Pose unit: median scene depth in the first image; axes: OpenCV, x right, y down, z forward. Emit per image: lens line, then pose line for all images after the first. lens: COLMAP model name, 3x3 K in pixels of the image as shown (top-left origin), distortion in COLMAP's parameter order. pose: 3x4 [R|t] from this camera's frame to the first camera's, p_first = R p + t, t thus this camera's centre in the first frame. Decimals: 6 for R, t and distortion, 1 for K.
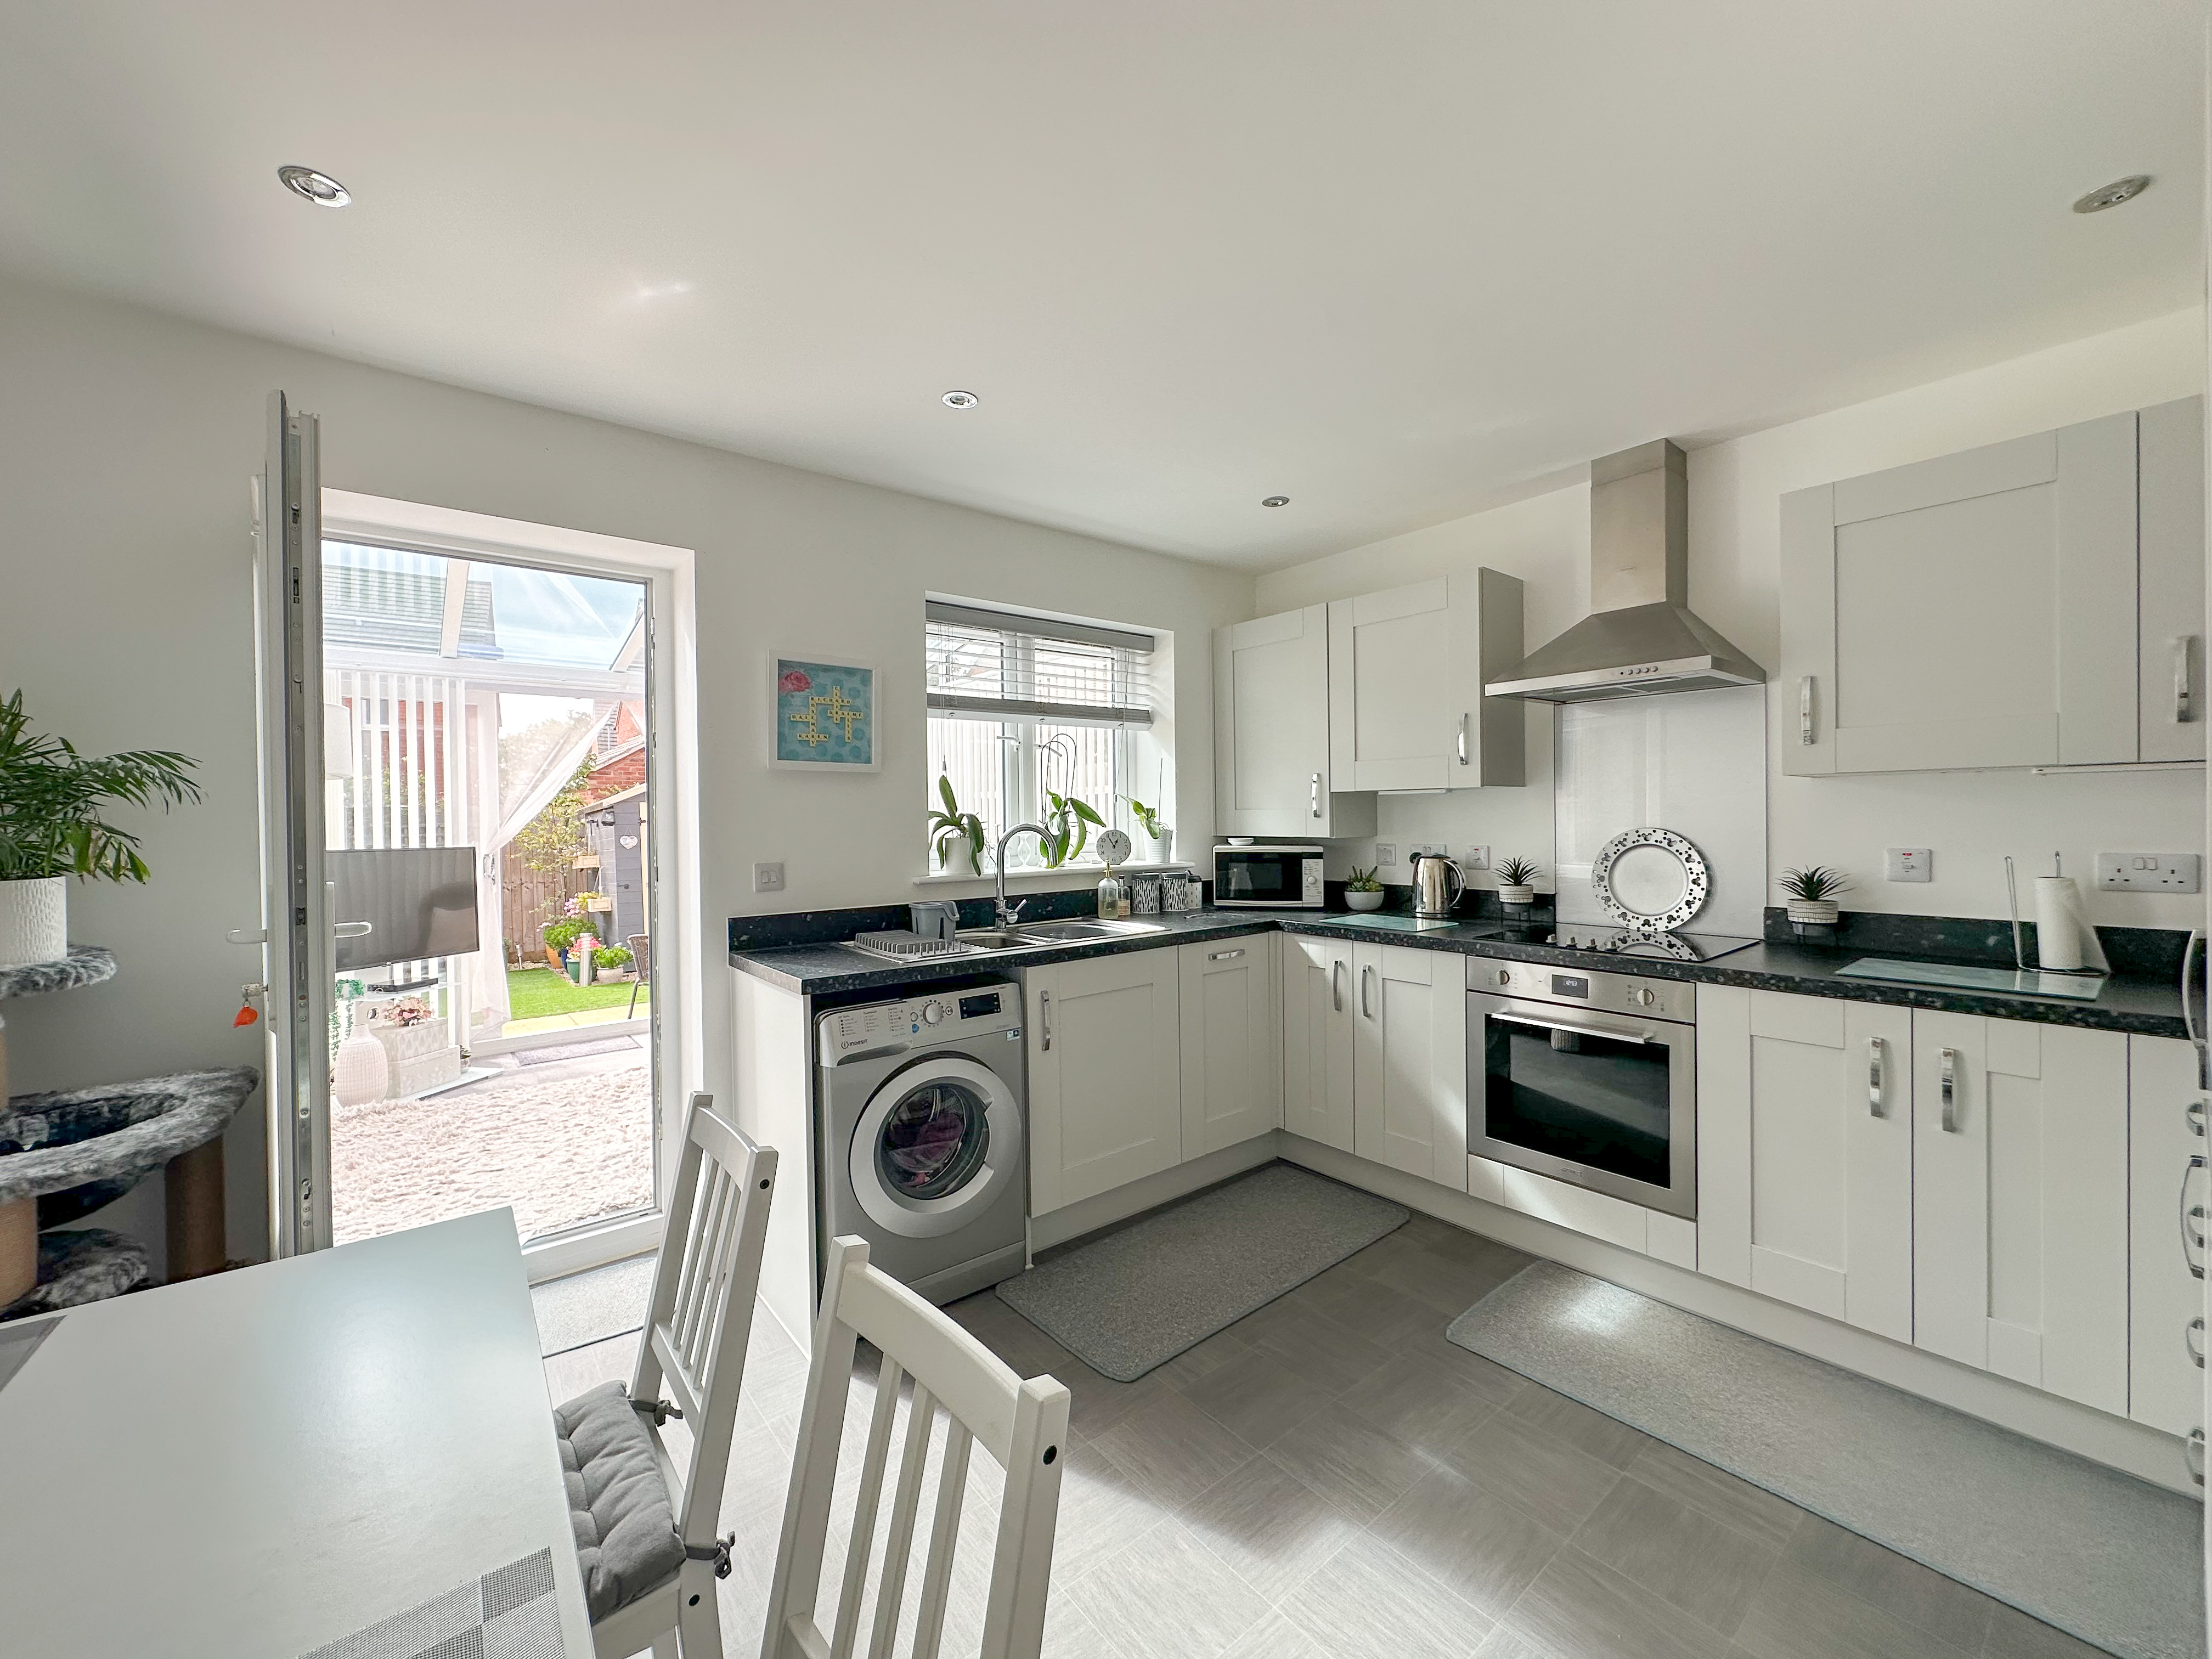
lens RADIAL K [[874.8, 0, 1108.0], [0, 874.8, 828.0], [0, 0, 1]] dist [0.001093, 0.000426]
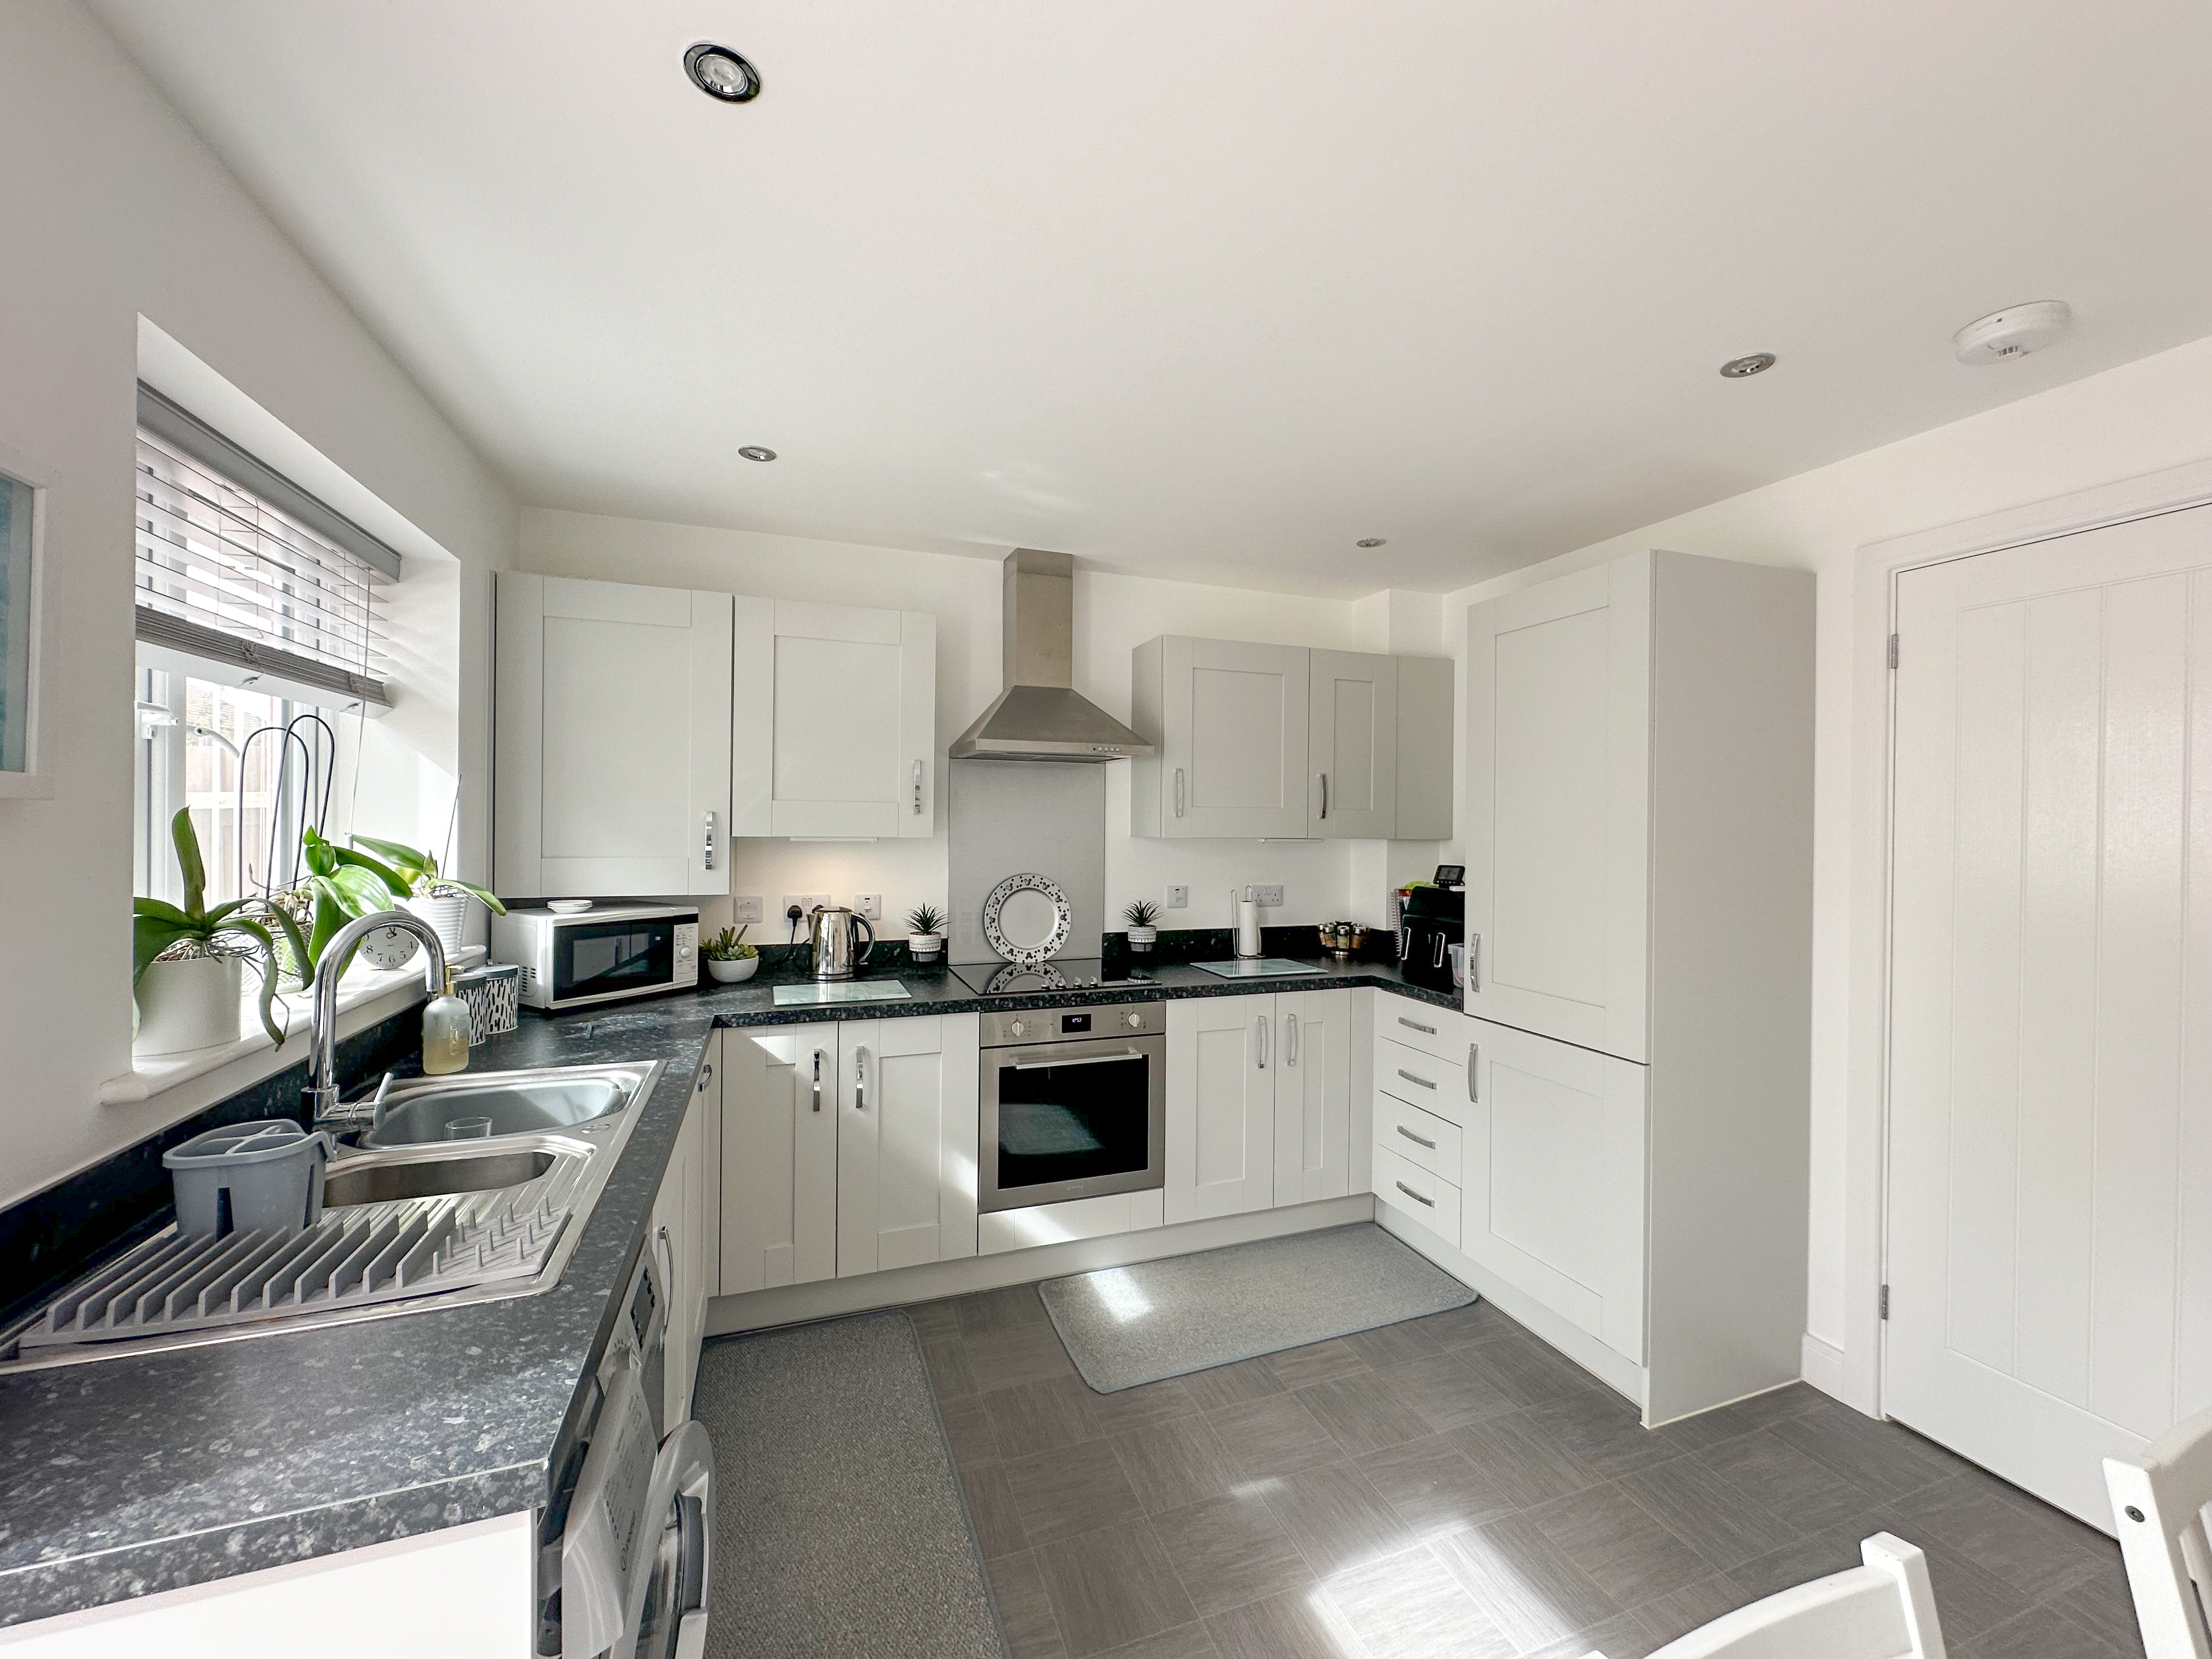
lens RADIAL K [[874.8, 0, 1110.4], [0, 874.8, 826.4], [0, 0, 1]] dist [0.001093, 0.000426]
pose [[0.322019, 0.010823, 0.946671, -0.453098], [-0.003450, 0.999941, -0.010259, -0.052145], [-0.946727, 0.000037, 0.322038, 0.516353]]
